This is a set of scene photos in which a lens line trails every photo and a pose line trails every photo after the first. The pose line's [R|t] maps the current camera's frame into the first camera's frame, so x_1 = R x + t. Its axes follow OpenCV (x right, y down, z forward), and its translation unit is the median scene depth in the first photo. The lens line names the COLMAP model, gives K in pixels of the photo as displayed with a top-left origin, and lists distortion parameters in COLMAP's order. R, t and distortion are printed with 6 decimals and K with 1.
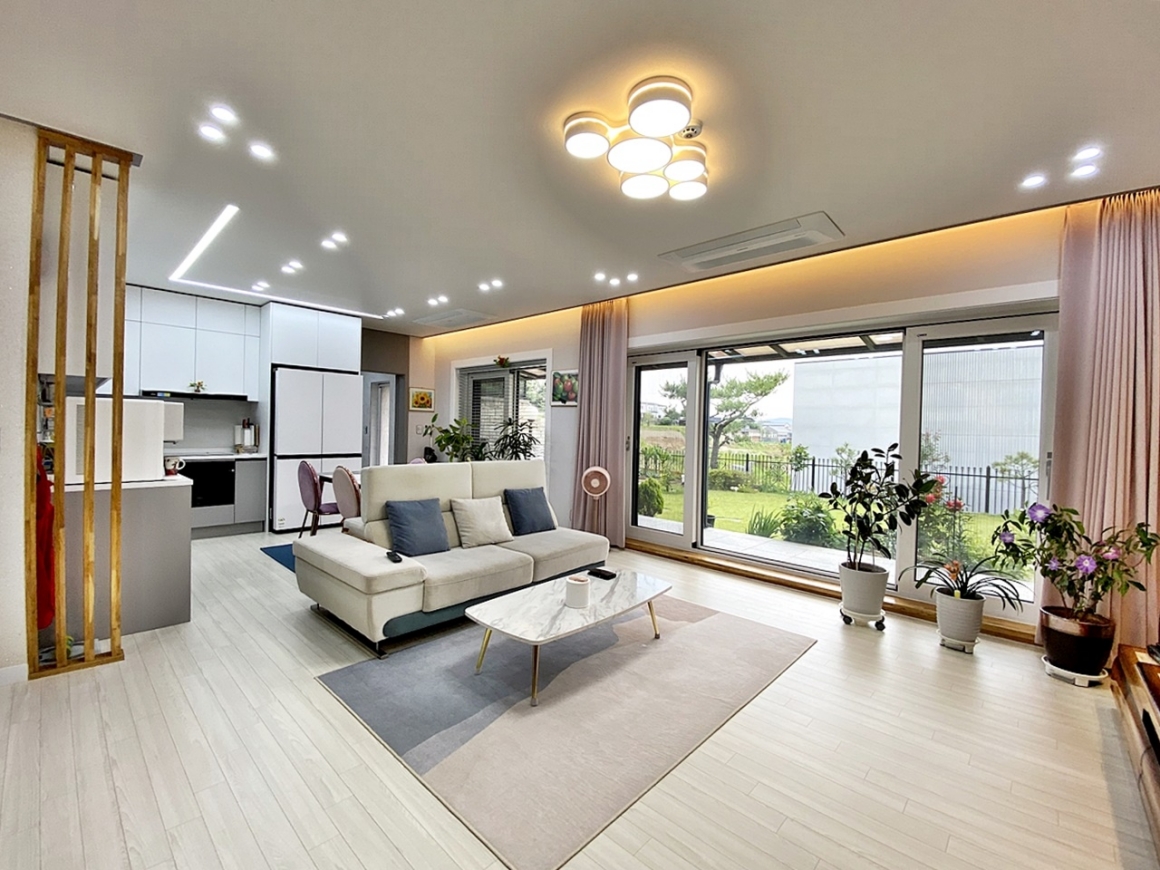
lens RADIAL K [[483.2, 0, 580.0], [0, 483.2, 435.0], [0, 0, 1]] dist [-0.001122, -0.011793]
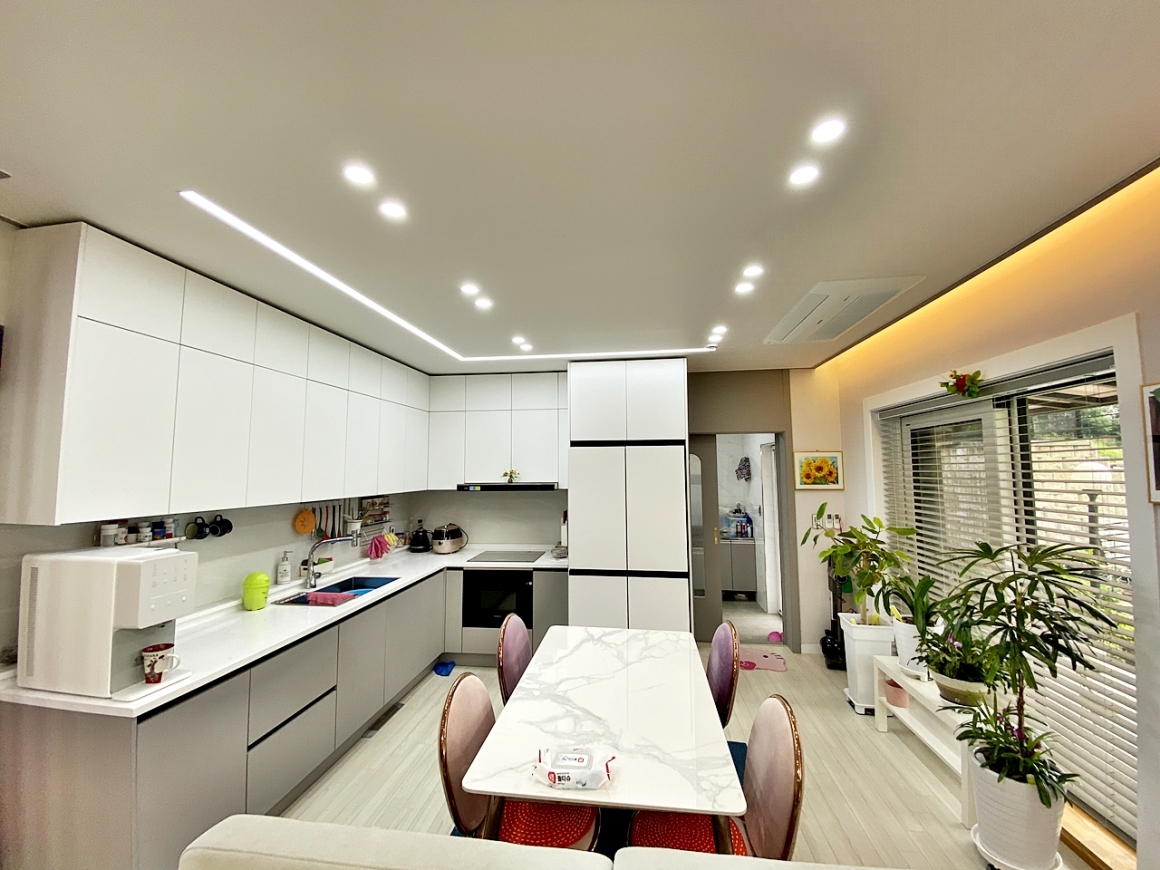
lens RADIAL K [[459.3, 0, 580.0], [0, 459.3, 435.0], [0, 0, 1]] dist [0.007587, -0.015606]
pose [[0.533164, -0.087492, -0.841476, -0.007617], [0.007785, 0.995103, -0.098532, -0.069863], [0.845976, 0.045982, 0.531235, 0.502232]]
